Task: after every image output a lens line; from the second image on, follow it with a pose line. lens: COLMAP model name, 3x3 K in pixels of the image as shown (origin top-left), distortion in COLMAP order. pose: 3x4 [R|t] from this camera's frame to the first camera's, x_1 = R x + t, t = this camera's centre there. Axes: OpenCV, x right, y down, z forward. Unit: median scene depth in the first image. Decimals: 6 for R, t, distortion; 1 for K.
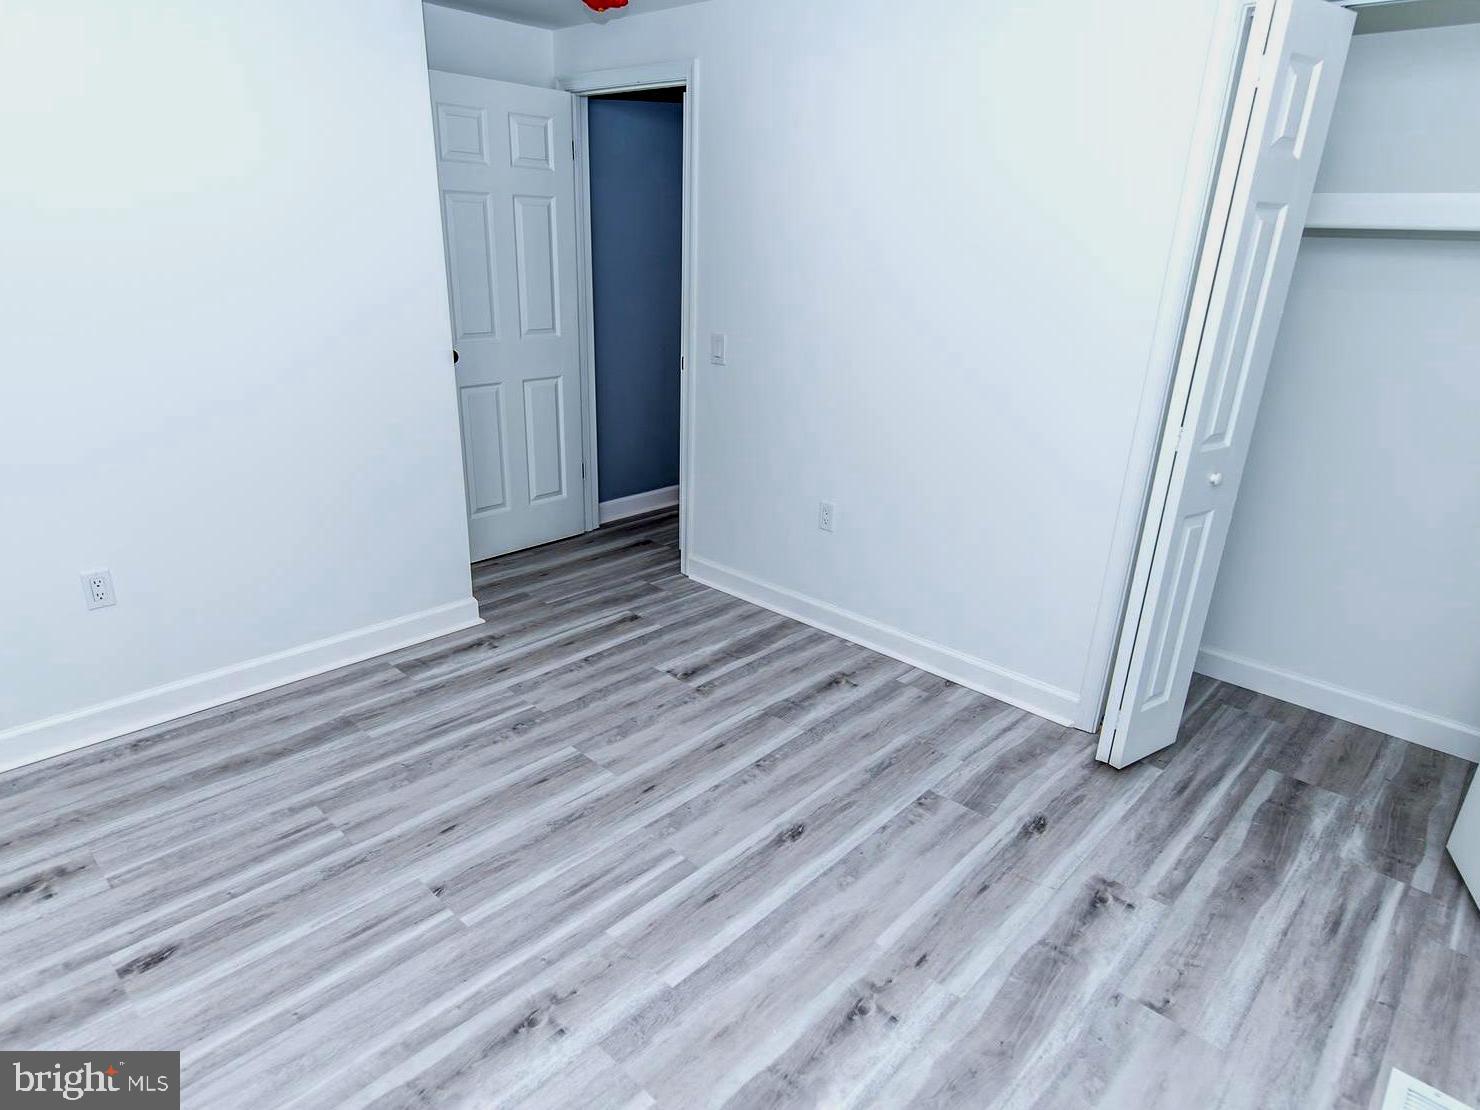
lens RADIAL K [[858.8, 0, 739.3], [0, 858.8, 561.2], [0, 0, 1]] dist [-0.012965, 0.002145]
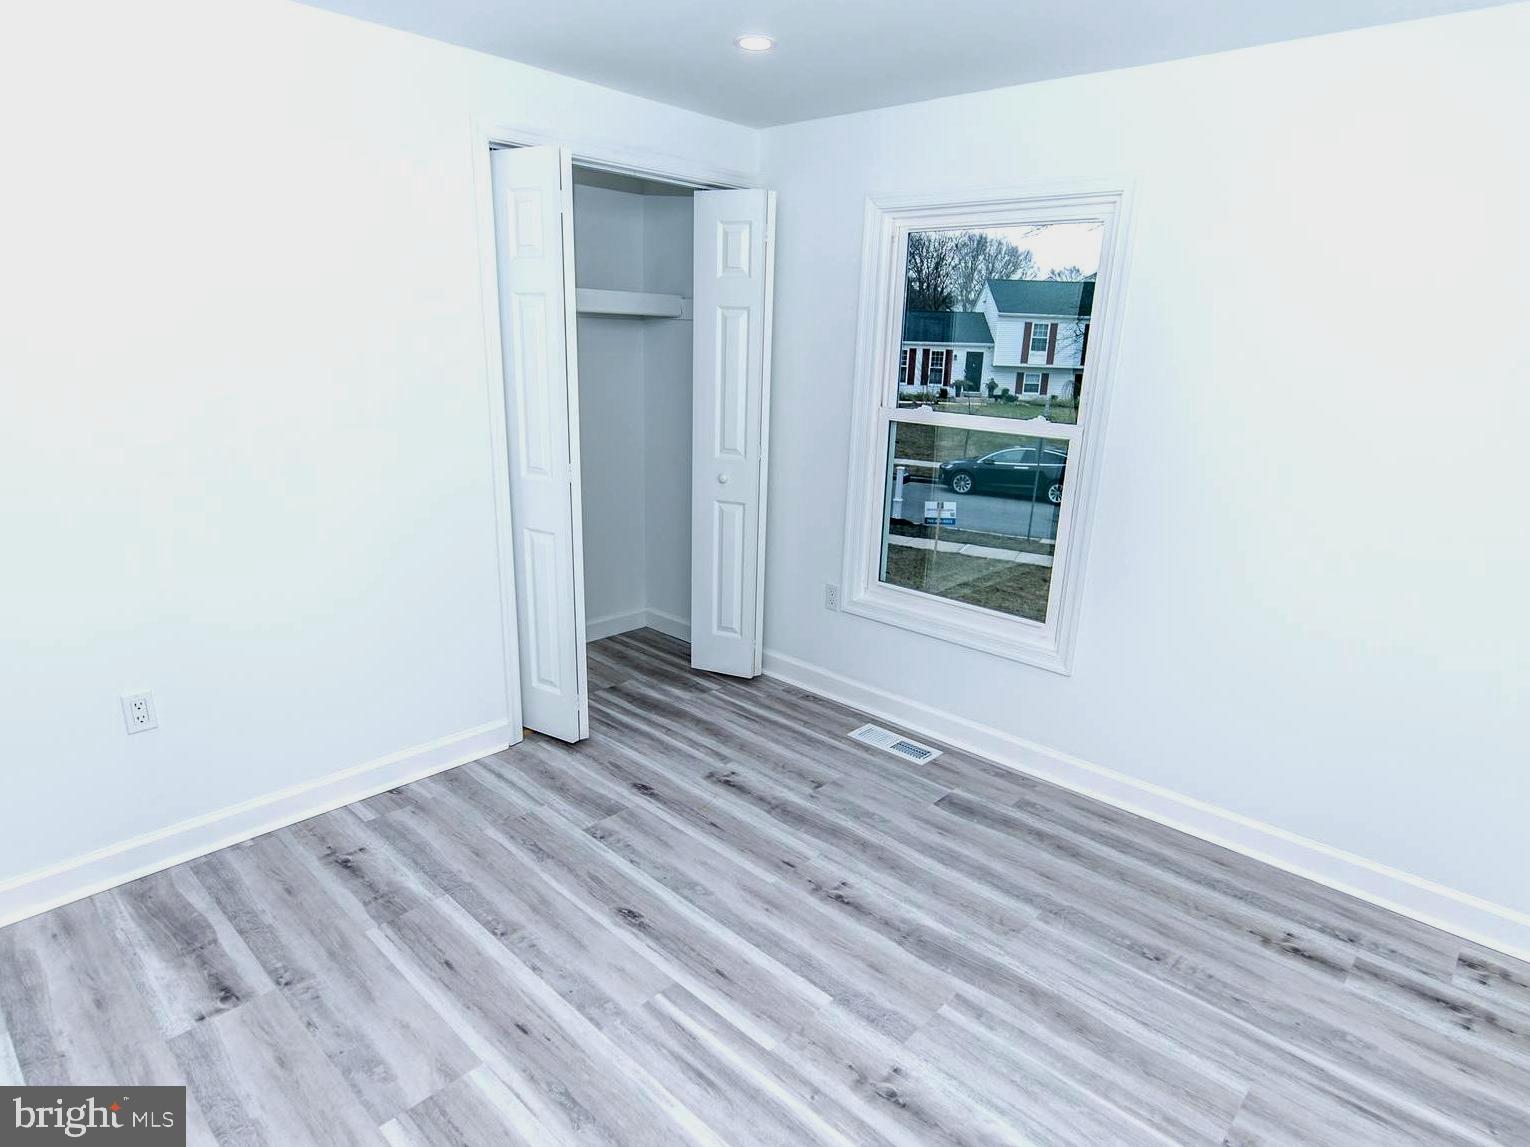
lens RADIAL K [[887.8, 0, 764.5], [0, 887.8, 574.4], [0, 0, 1]] dist [-0.012965, 0.002145]
pose [[0.004054, -0.293631, 0.955910, -0.781518], [0.324921, 0.904437, 0.276441, -0.265757], [-0.945732, 0.309475, 0.099073, 0.618200]]
